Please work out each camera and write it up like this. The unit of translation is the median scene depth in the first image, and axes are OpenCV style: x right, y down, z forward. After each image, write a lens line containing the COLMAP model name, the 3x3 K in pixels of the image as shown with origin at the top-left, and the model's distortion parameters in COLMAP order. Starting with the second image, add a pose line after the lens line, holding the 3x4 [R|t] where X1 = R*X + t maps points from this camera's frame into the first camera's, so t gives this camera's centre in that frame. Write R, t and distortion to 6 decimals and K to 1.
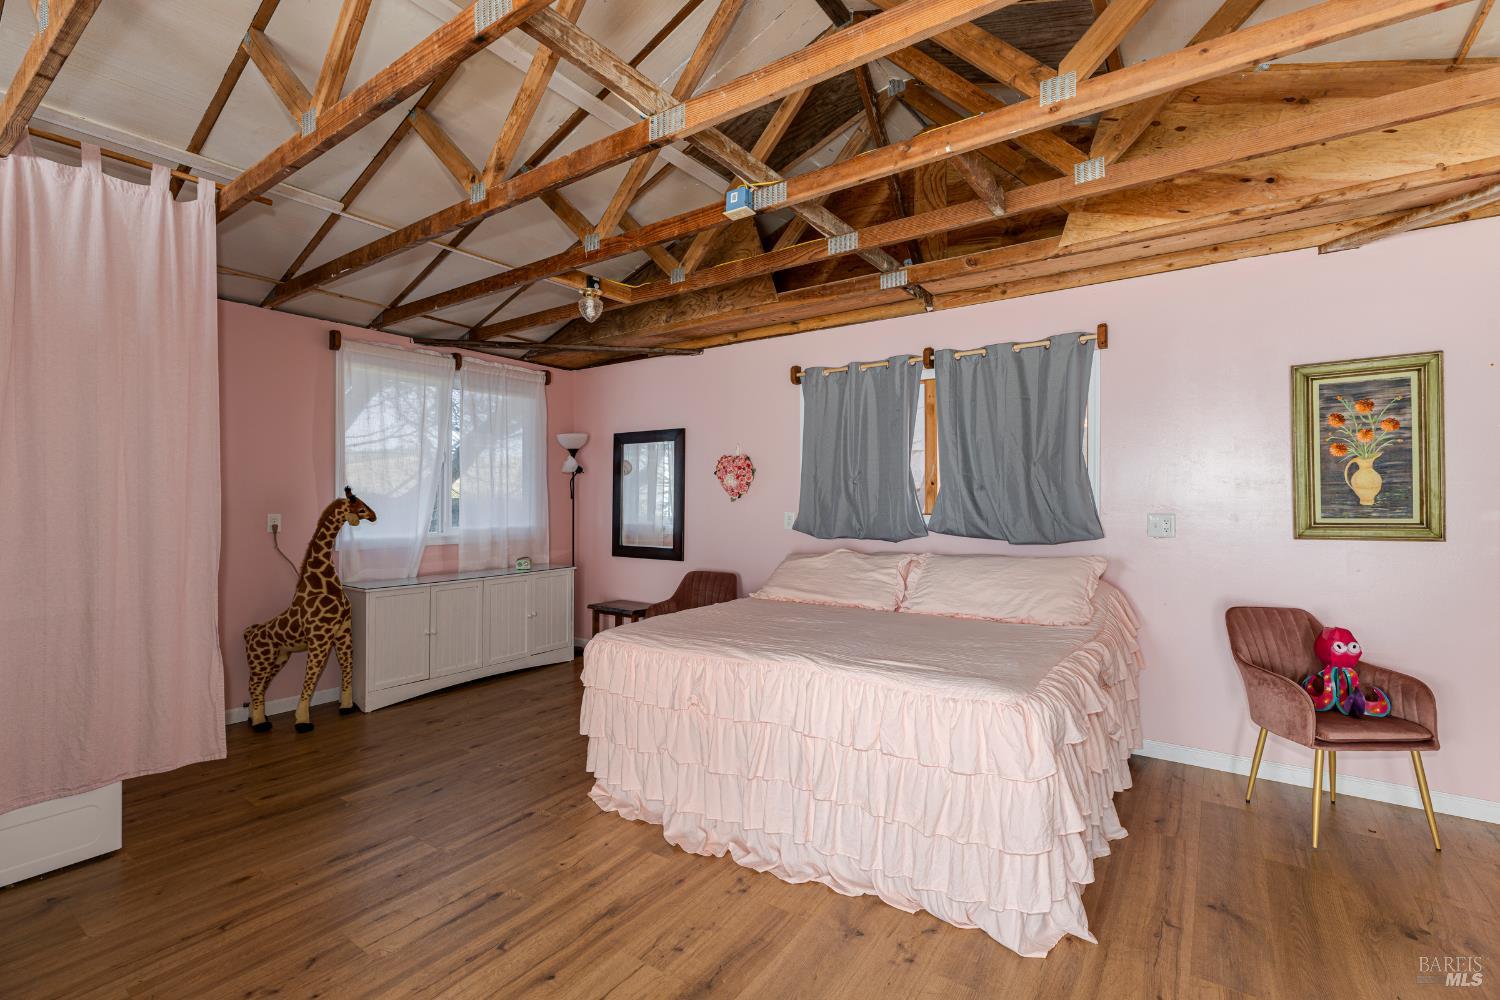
lens RADIAL K [[669.3, 0, 753.5], [0, 669.3, 494.9], [0, 0, 1]] dist [-0.000628, -0.000293]
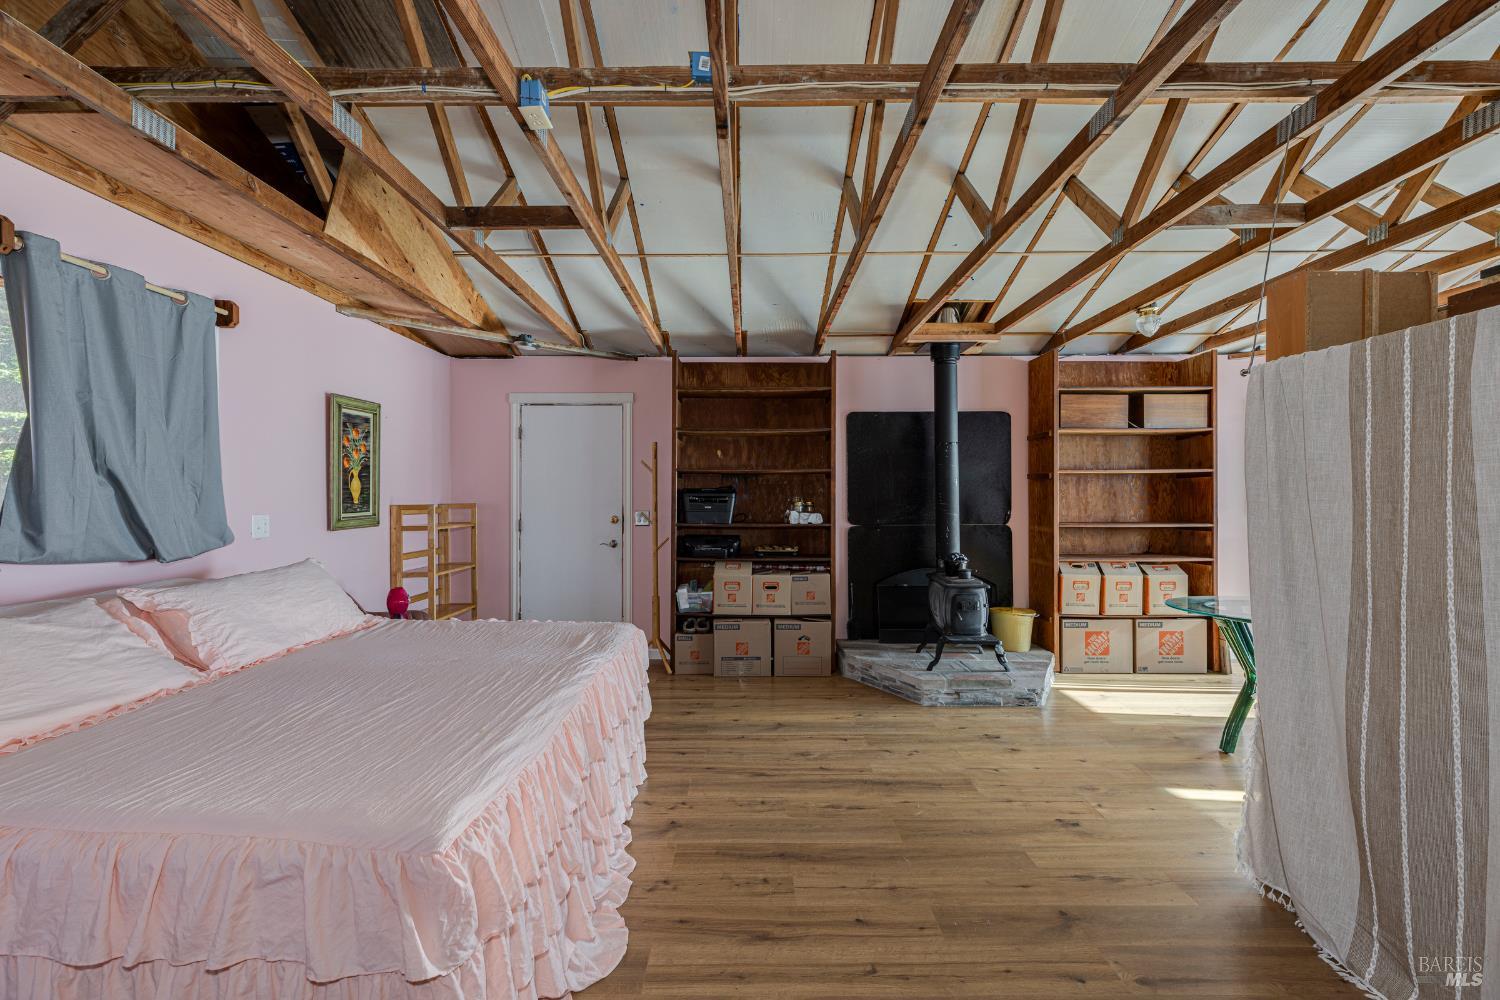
lens RADIAL K [[669.3, 0, 753.5], [0, 669.3, 494.9], [0, 0, 1]] dist [-0.000628, -0.000293]
pose [[-0.576979, 0.005942, 0.816737, -0.719563], [0.000809, 0.999977, -0.006703, 0.007579], [-0.816758, -0.003207, -0.576971, 1.149194]]
